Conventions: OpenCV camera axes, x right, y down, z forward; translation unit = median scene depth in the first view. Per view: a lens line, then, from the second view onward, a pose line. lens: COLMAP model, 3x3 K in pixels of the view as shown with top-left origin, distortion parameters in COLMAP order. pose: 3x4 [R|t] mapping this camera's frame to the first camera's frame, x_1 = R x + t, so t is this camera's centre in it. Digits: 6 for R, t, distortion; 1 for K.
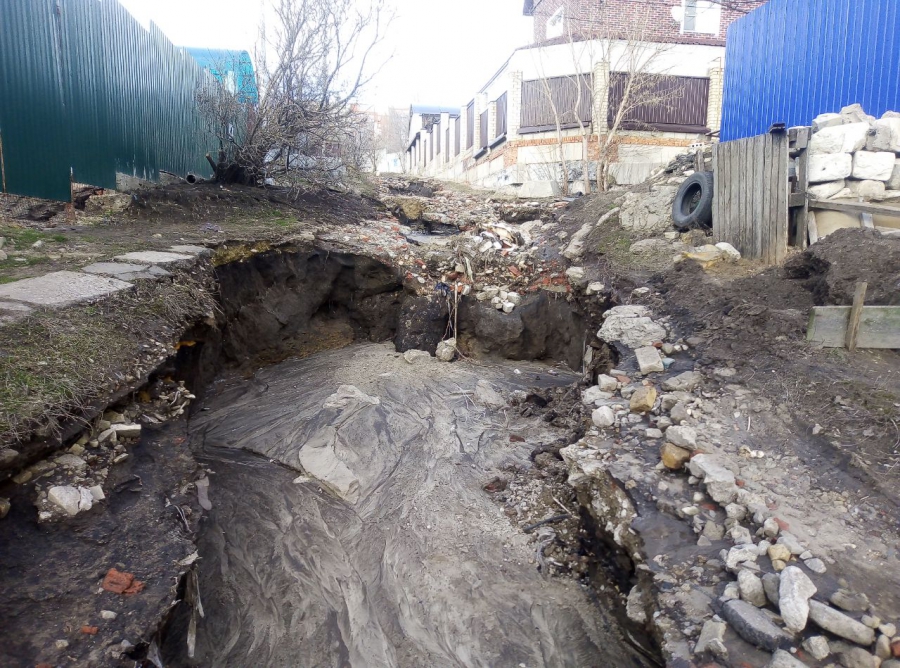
lens RADIAL K [[650.3, 0, 450.0], [0, 650.3, 334.0], [0, 0, 1]] dist [0.078981, -0.170977]
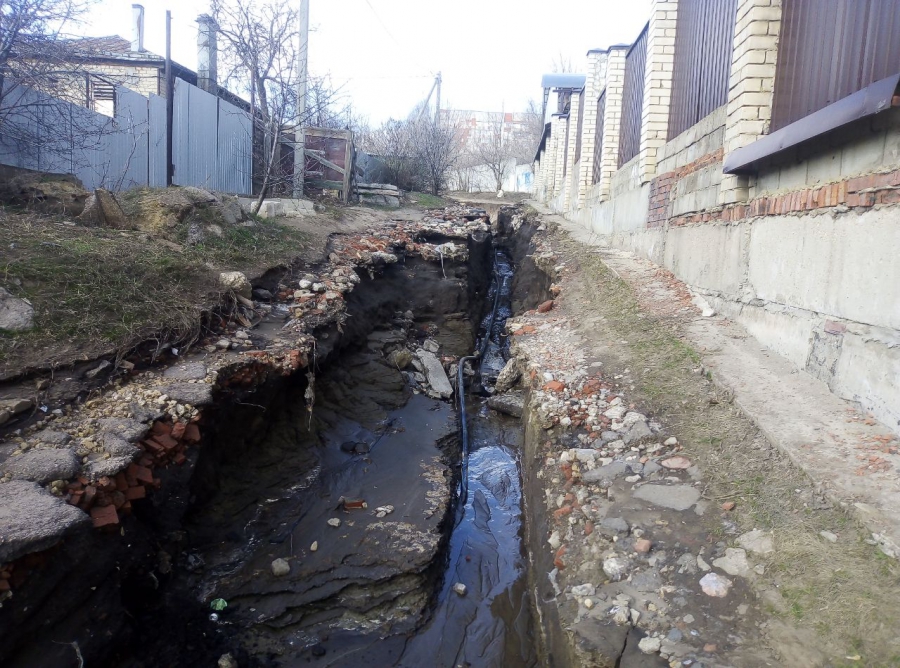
lens RADIAL K [[650.3, 0, 450.0], [0, 650.3, 334.0], [0, 0, 1]] dist [0.078981, -0.170977]
pose [[0.972313, 0.069470, -0.223119, 0.005835], [-0.073778, 0.997214, -0.011020, -0.229936], [0.221732, 0.027177, 0.974729, 0.854518]]
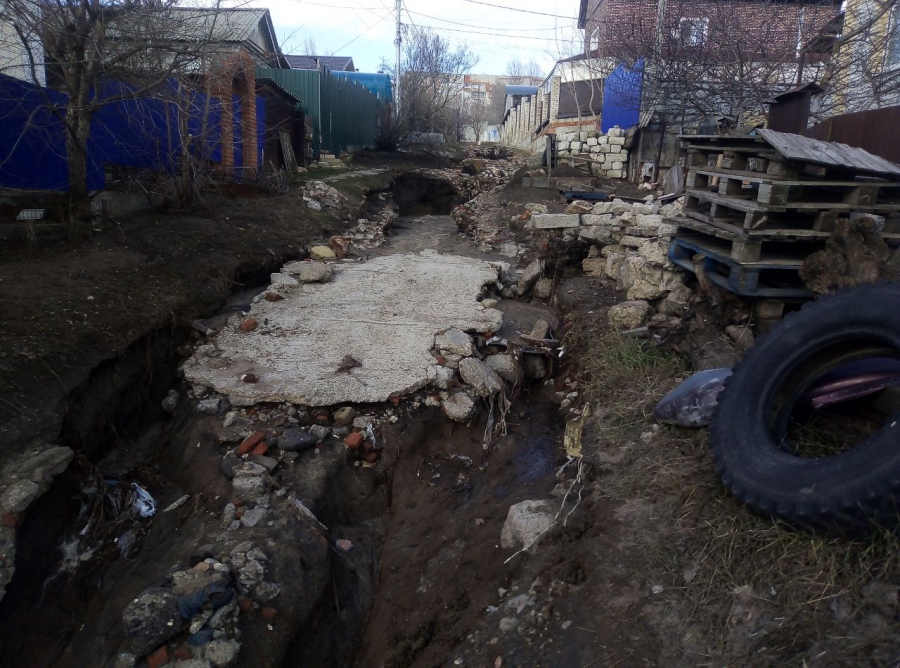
lens RADIAL K [[650.3, 0, 450.0], [0, 650.3, 334.0], [0, 0, 1]] dist [0.078981, -0.170977]
pose [[0.986280, 0.049395, -0.157520, 0.104339], [-0.042208, 0.997924, 0.048646, 0.108712], [0.159596, -0.041330, 0.986317, -0.467411]]
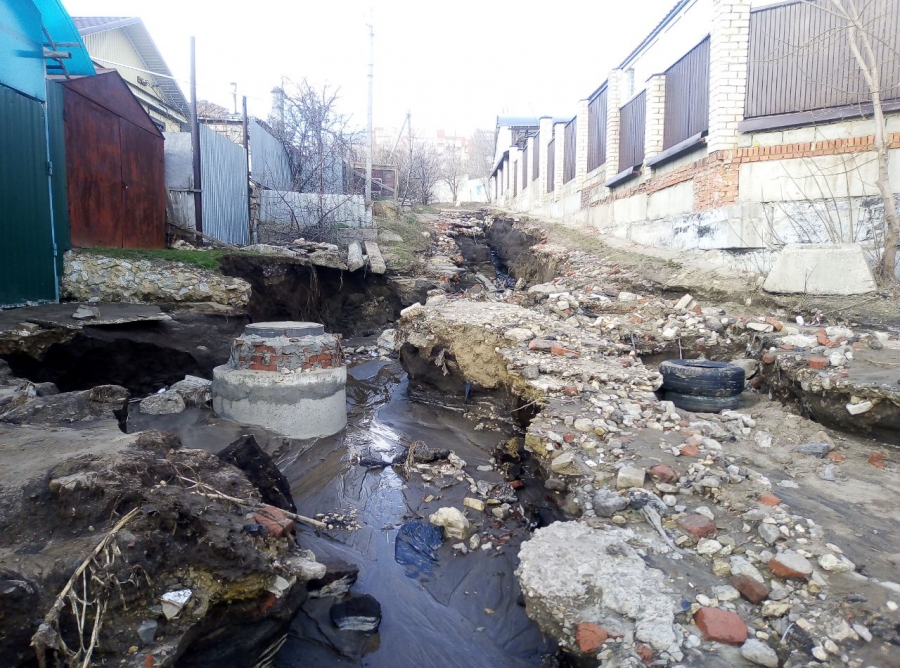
lens RADIAL K [[650.3, 0, 450.0], [0, 650.3, 334.0], [0, 0, 1]] dist [0.078981, -0.170977]
pose [[0.991196, 0.008825, -0.132111, -0.021613], [-0.013399, 0.999340, -0.033773, -0.131927], [0.131726, 0.035246, 0.990659, 0.465570]]
